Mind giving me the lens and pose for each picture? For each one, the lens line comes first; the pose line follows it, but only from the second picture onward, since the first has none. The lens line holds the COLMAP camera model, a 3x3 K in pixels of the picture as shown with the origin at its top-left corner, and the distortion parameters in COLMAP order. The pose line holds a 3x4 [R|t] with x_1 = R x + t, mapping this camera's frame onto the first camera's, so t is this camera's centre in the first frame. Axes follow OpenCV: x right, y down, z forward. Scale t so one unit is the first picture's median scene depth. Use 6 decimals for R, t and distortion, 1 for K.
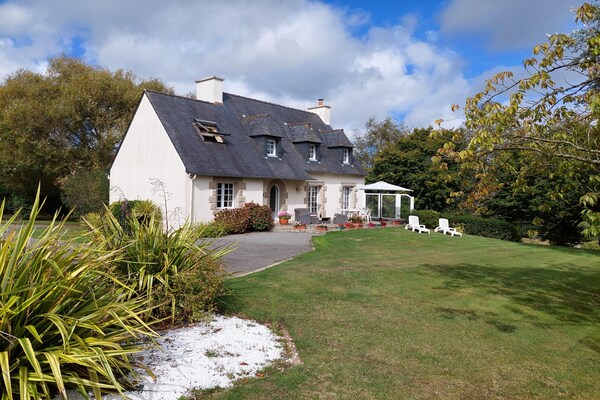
lens RADIAL K [[406.2, 0, 300.7], [0, 406.2, 192.5], [0, 0, 1]] dist [0.066729, -0.120697]
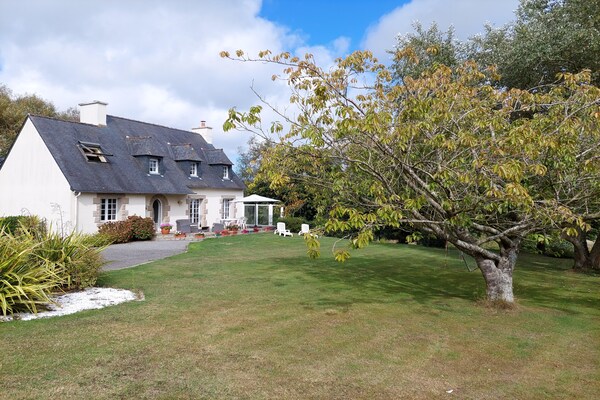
lens RADIAL K [[406.2, 0, 300.7], [0, 406.2, 192.5], [0, 0, 1]] dist [0.066729, -0.120697]
pose [[0.969923, -0.012362, 0.243096, 0.046843], [0.018035, 0.999614, -0.021128, -0.005873], [-0.242741, 0.024877, 0.969772, -0.196609]]
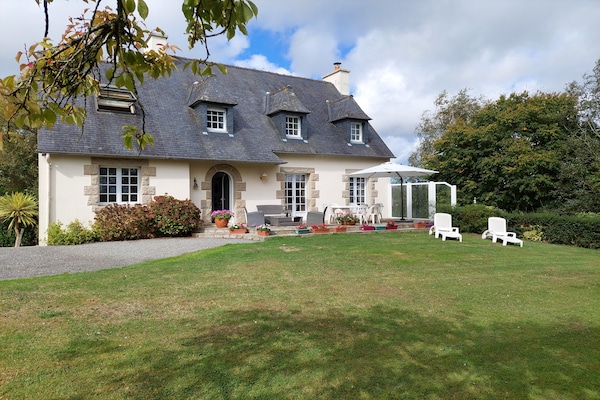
lens RADIAL K [[406.2, 0, 300.7], [0, 406.2, 192.5], [0, 0, 1]] dist [0.066729, -0.120697]
pose [[0.957223, -0.029042, -0.287891, 0.274495], [0.023207, 0.999451, -0.023660, 0.038221], [0.288420, 0.015967, 0.957371, 0.367893]]
